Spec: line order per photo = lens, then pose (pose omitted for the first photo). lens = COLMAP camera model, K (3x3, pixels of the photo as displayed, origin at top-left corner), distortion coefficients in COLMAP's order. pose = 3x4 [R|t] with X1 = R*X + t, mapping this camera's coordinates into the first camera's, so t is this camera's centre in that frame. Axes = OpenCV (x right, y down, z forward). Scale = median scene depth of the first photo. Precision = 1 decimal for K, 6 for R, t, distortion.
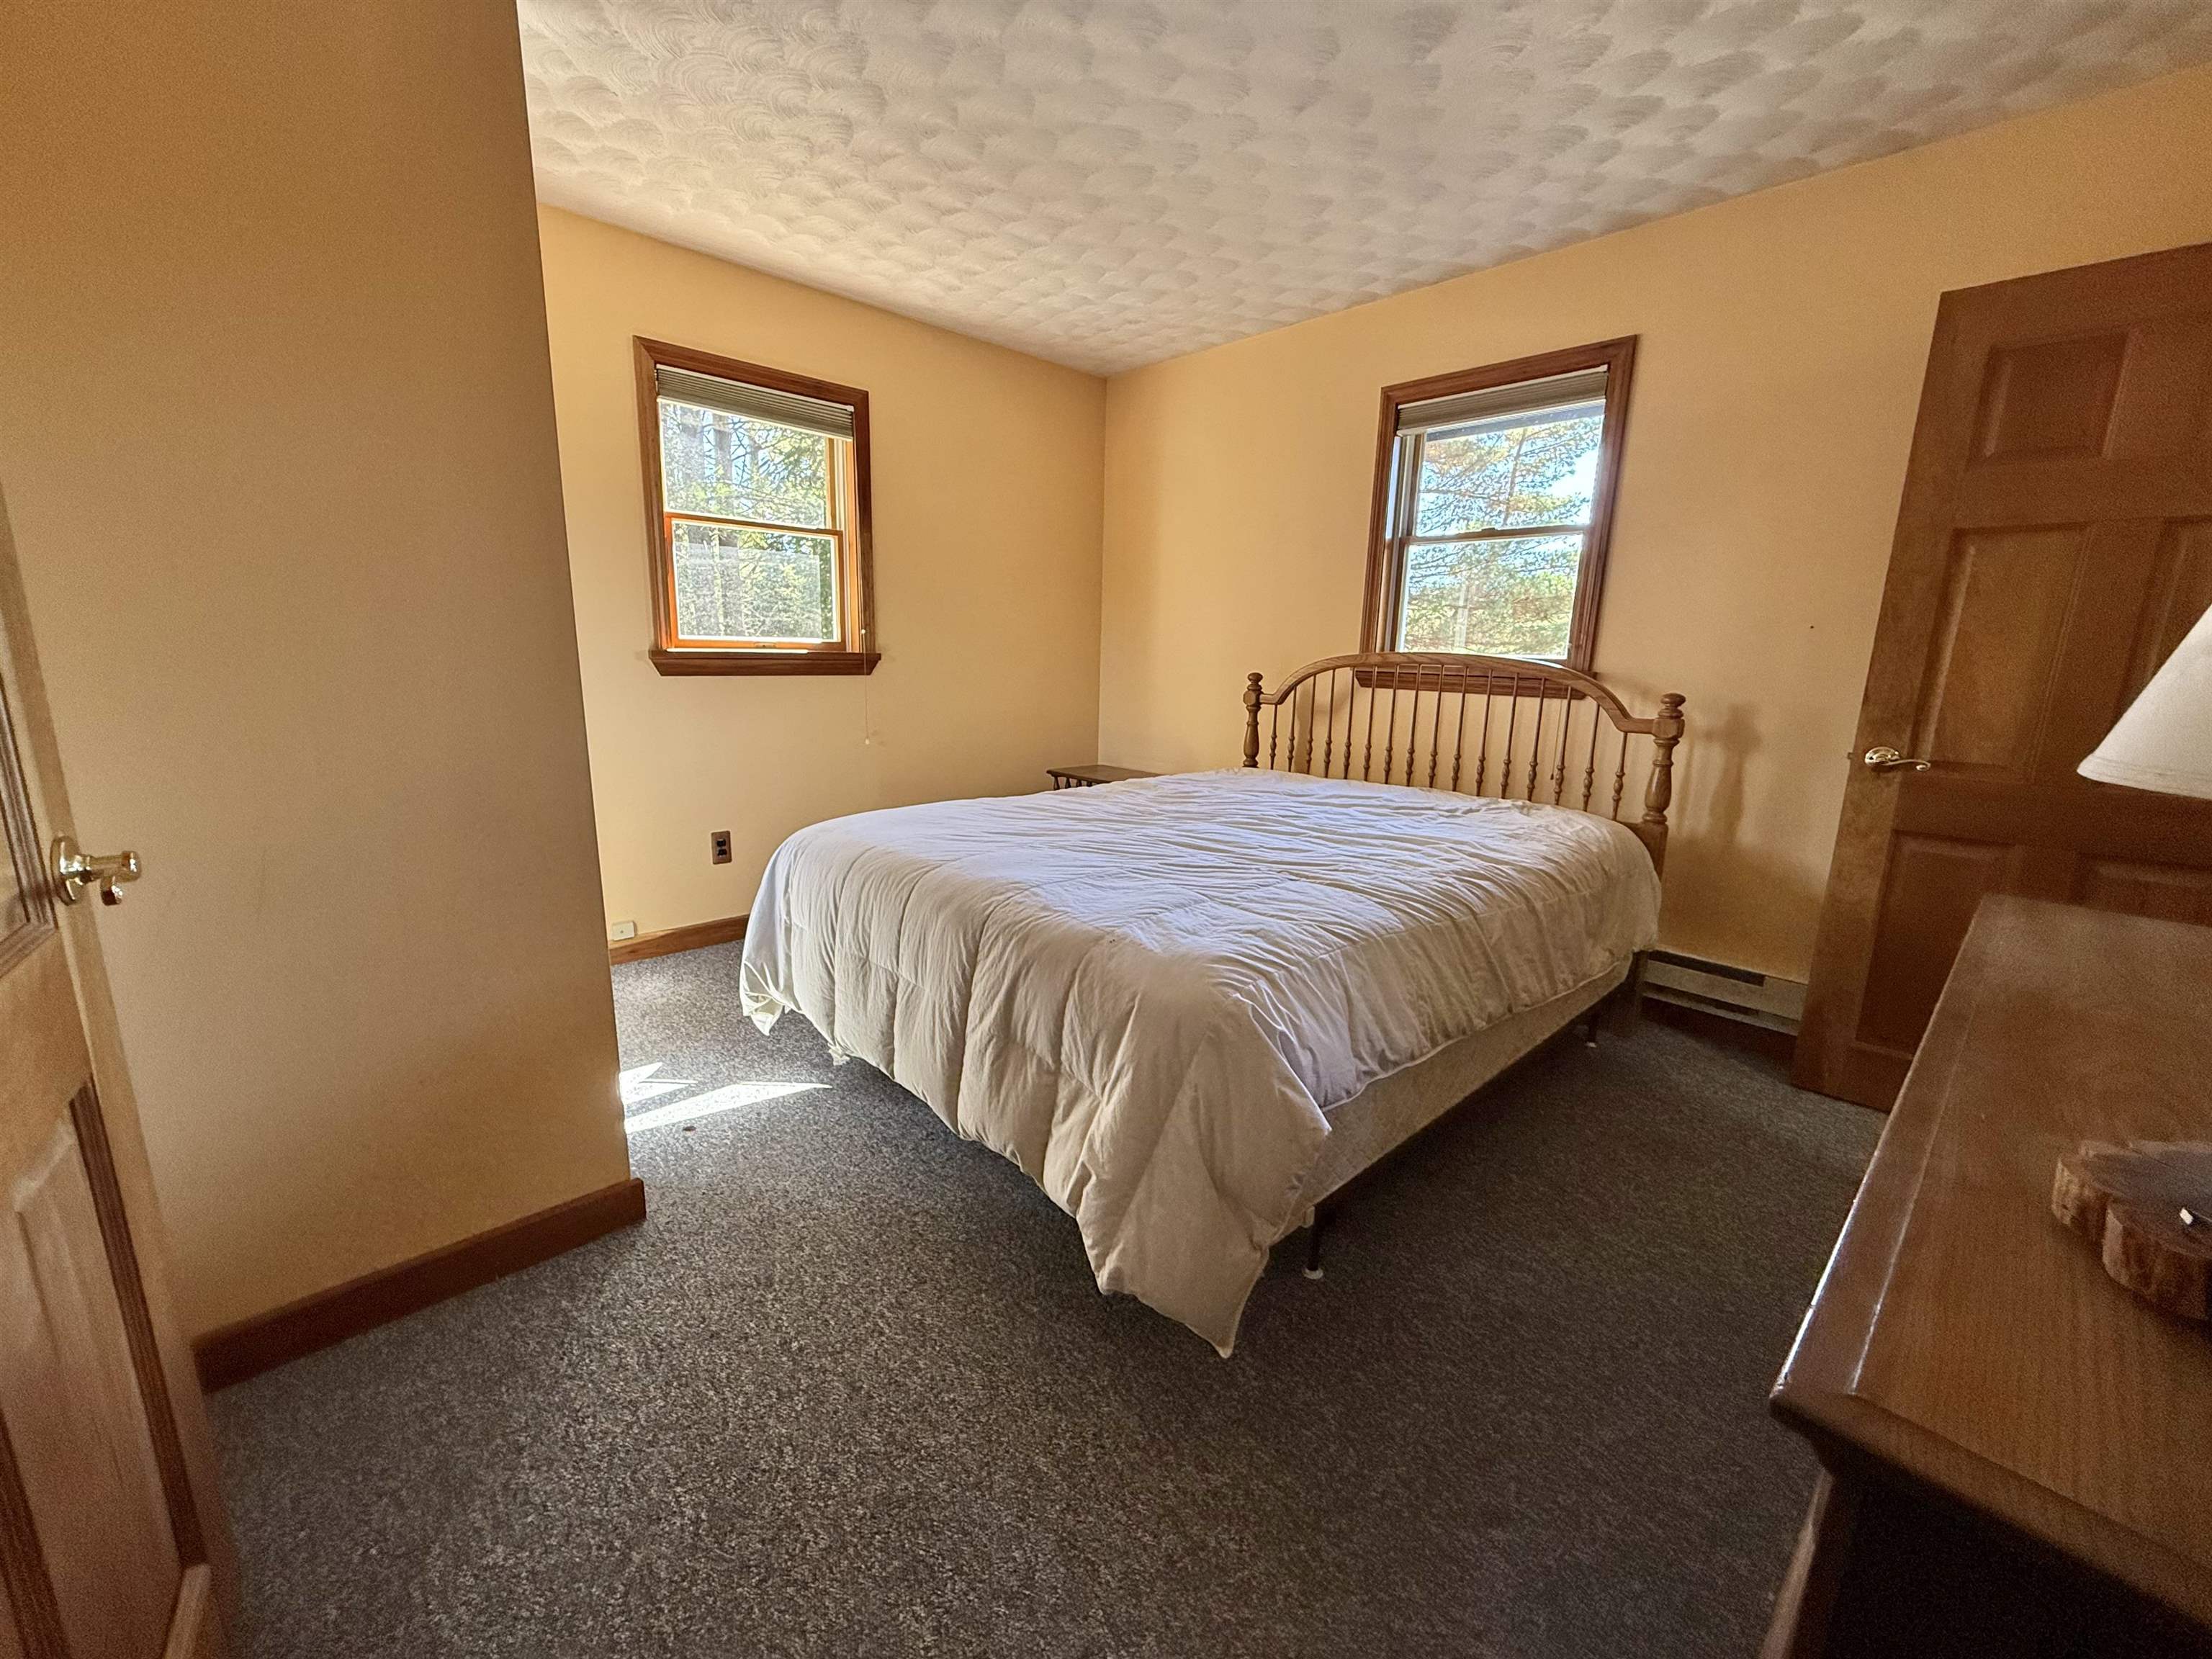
lens RADIAL K [[880.3, 0, 1100.1], [0, 880.3, 833.8], [0, 0, 1]] dist [-0.001784, 0.000654]
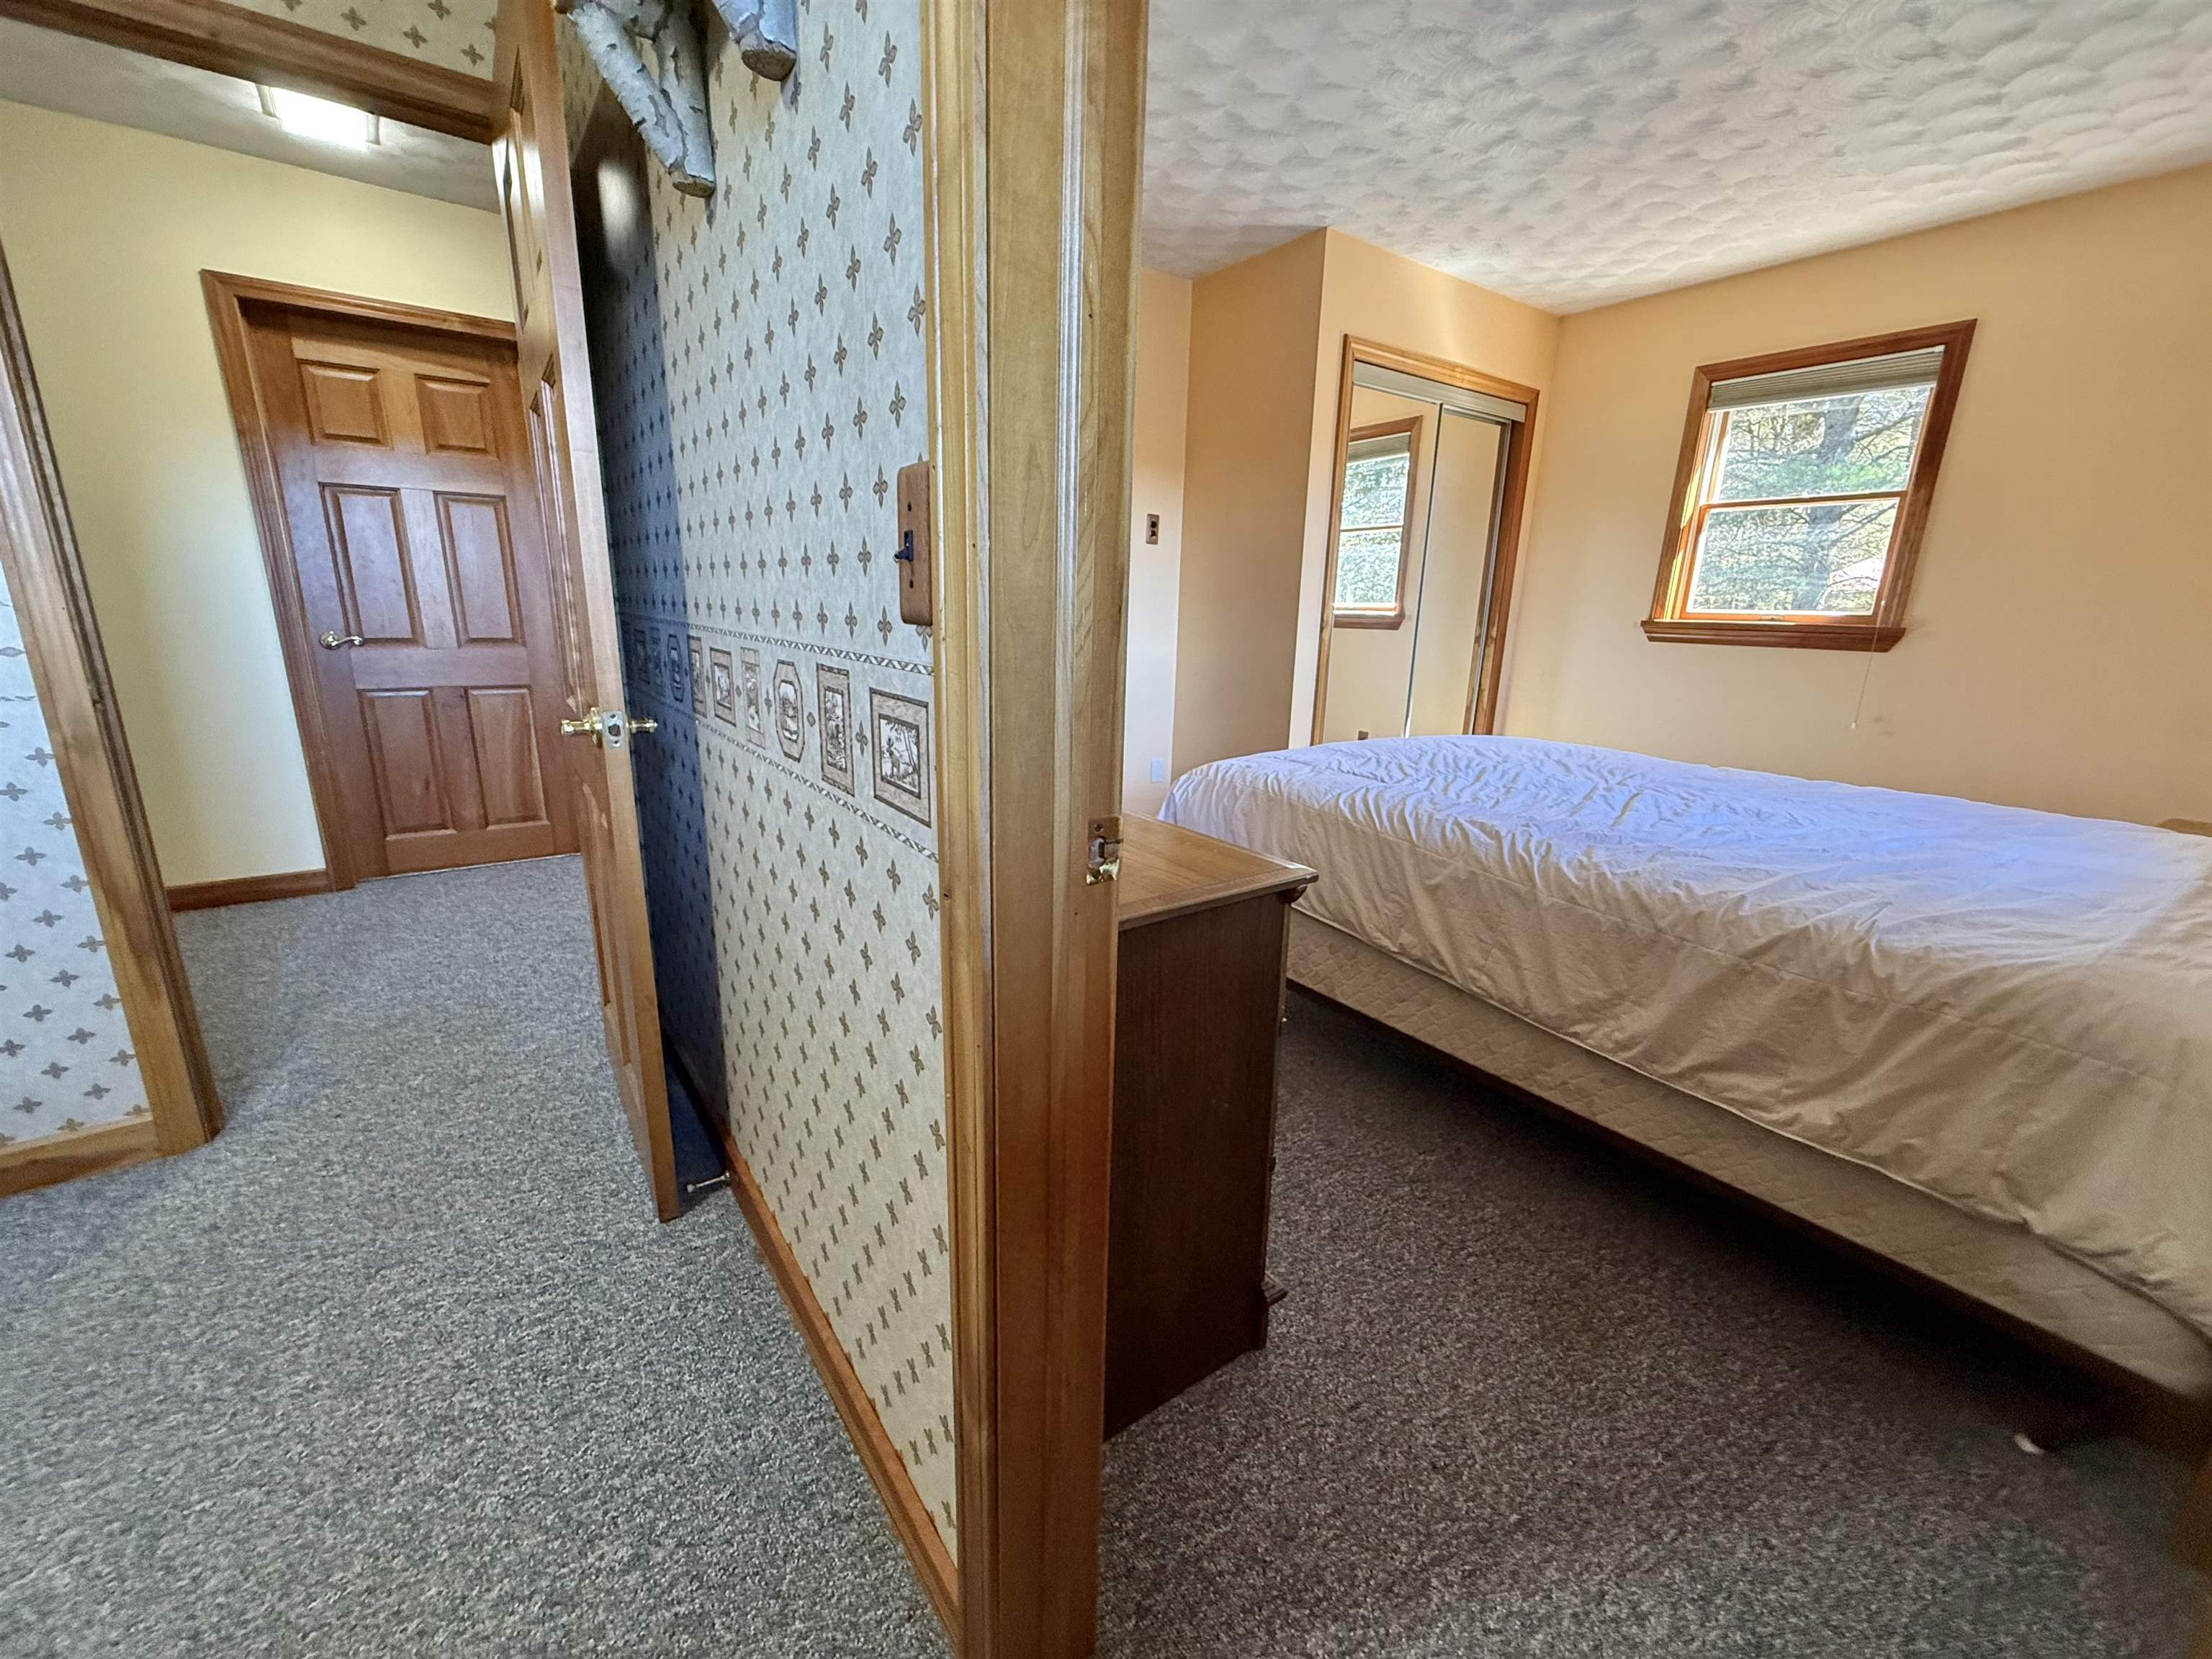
lens RADIAL K [[880.3, 0, 1105.1], [0, 880.3, 832.4], [0, 0, 1]] dist [-0.001784, 0.000654]
pose [[-0.124176, 0.231984, -0.964761, 0.847022], [-0.226707, 0.939936, 0.255194, -0.066933], [0.966015, 0.250408, -0.064125, 0.397059]]
